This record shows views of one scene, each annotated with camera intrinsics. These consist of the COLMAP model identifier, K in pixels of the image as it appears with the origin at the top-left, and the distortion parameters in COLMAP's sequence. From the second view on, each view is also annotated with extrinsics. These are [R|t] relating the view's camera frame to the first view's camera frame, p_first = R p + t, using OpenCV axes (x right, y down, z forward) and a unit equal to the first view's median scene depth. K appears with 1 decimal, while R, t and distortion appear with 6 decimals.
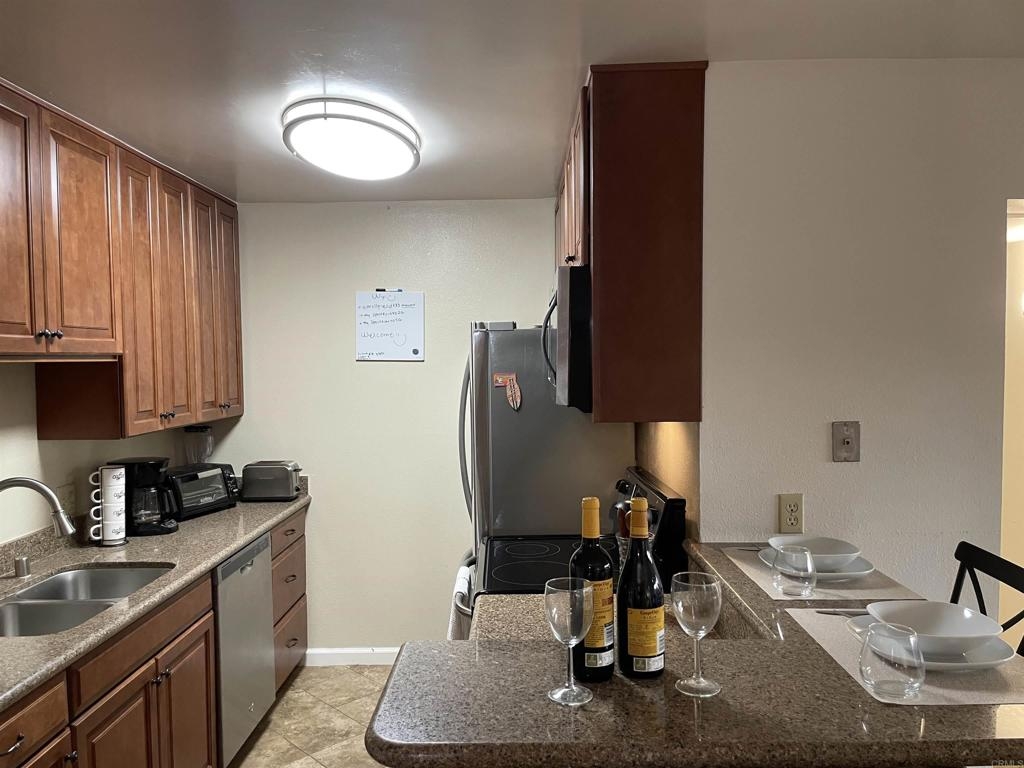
lens RADIAL K [[789.9, 0, 513.8], [0, 789.9, 403.5], [0, 0, 1]] dist [0.087407, -0.122135]
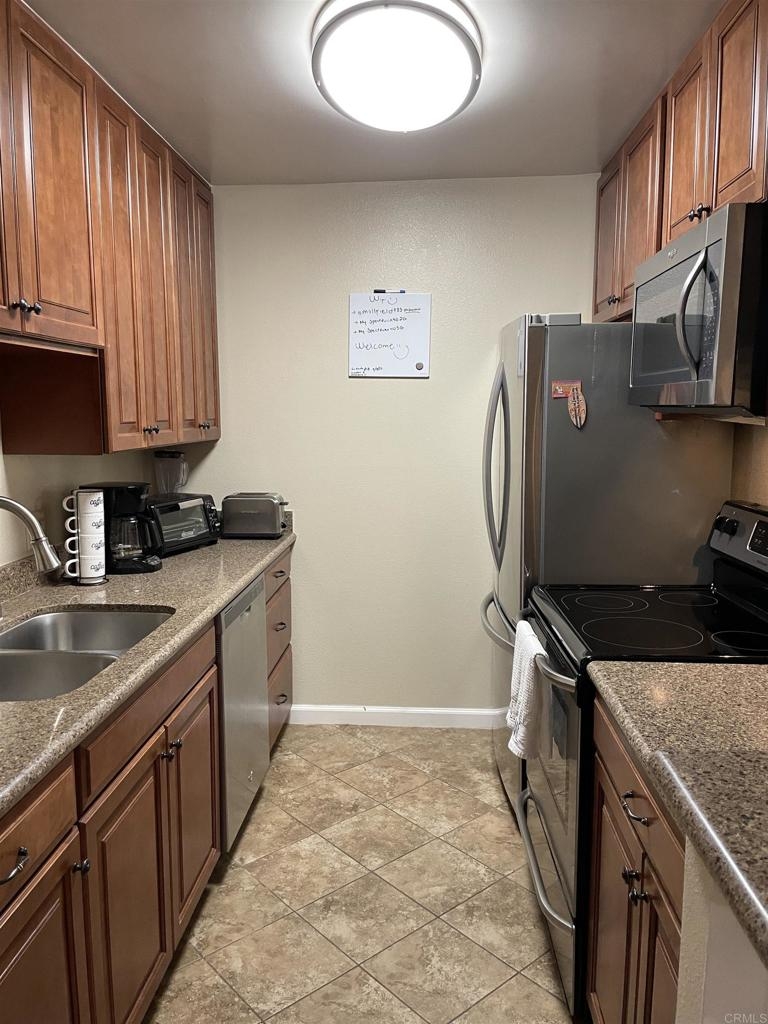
lens RADIAL K [[789.9, 0, 382.4], [0, 789.9, 513.7], [0, 0, 1]] dist [0.087407, -0.122135]
pose [[0.998380, 0.016492, -0.054451, -0.149670], [-0.012369, 0.997090, 0.075217, 0.036689], [0.055533, -0.074422, 0.995679, 0.189008]]
